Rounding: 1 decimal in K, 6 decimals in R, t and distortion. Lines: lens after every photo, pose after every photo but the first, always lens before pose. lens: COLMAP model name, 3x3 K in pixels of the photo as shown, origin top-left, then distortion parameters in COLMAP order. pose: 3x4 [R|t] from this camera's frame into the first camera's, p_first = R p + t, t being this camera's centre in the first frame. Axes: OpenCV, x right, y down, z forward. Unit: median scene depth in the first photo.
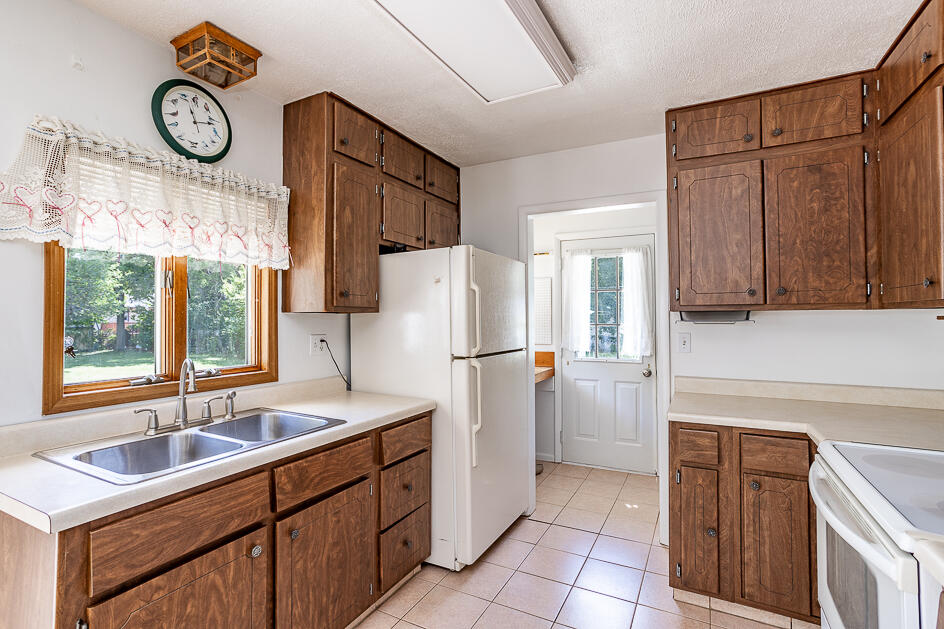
lens RADIAL K [[453.0, 0, 470.9], [0, 453.0, 311.0], [0, 0, 1]] dist [-0.013294, 0.009575]
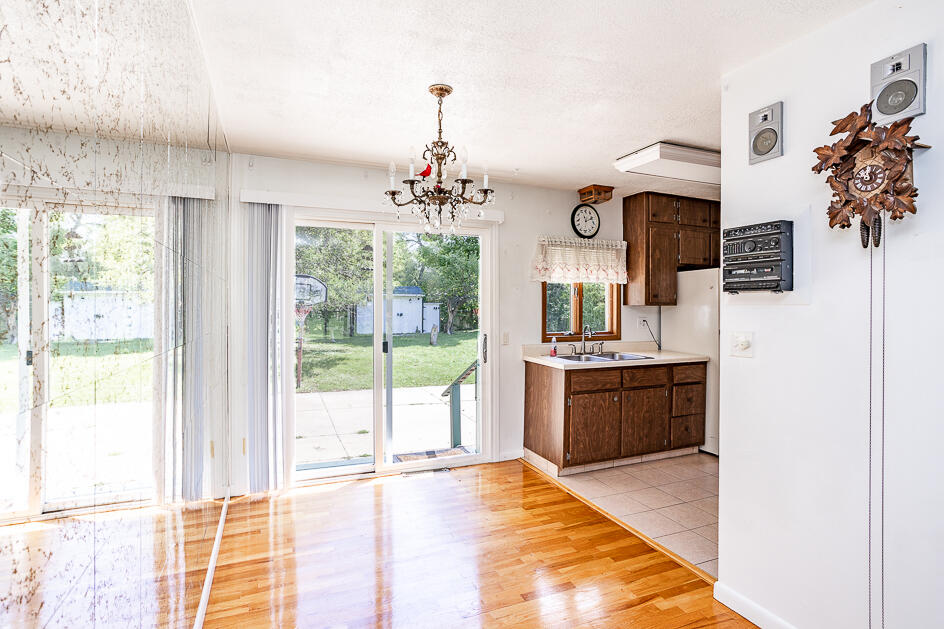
lens RADIAL K [[485.4, 0, 462.7], [0, 485.4, 306.3], [0, 0, 1]] dist [-0.026094, 0.012745]
pose [[0.769789, 0.005822, -0.638271, 0.435132], [0.006449, 0.999836, 0.016897, -0.036894], [0.638265, -0.017123, 0.769626, -1.192613]]
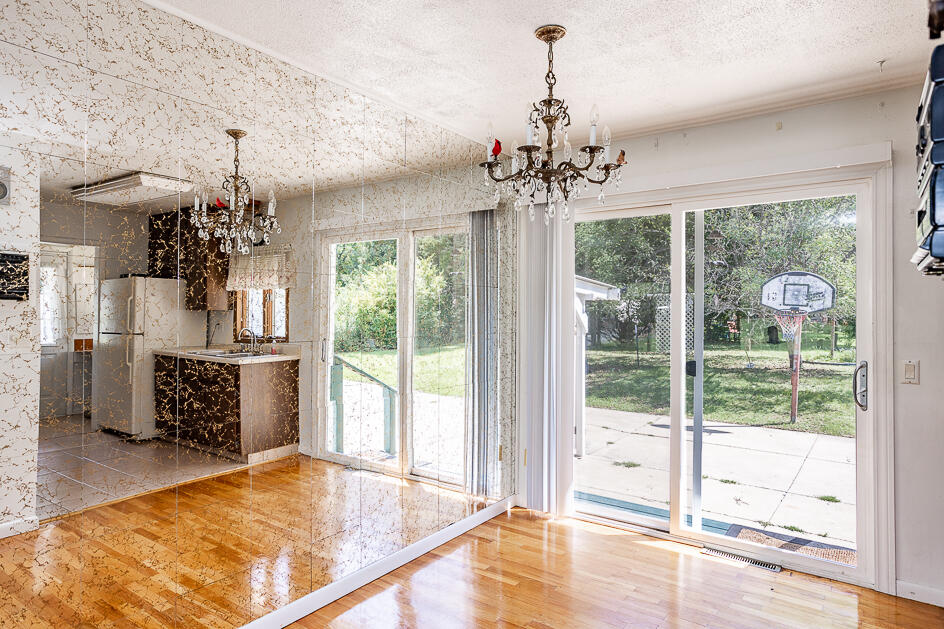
lens RADIAL K [[577.4, 0, 465.9], [0, 577.4, 304.4], [0, 0, 1]] dist [0.012731, 0.001085]
pose [[-0.138940, -0.011081, -0.990239, 0.740896], [0.014491, 0.999808, -0.013221, -0.018529], [0.990195, -0.016187, -0.138753, -0.333612]]
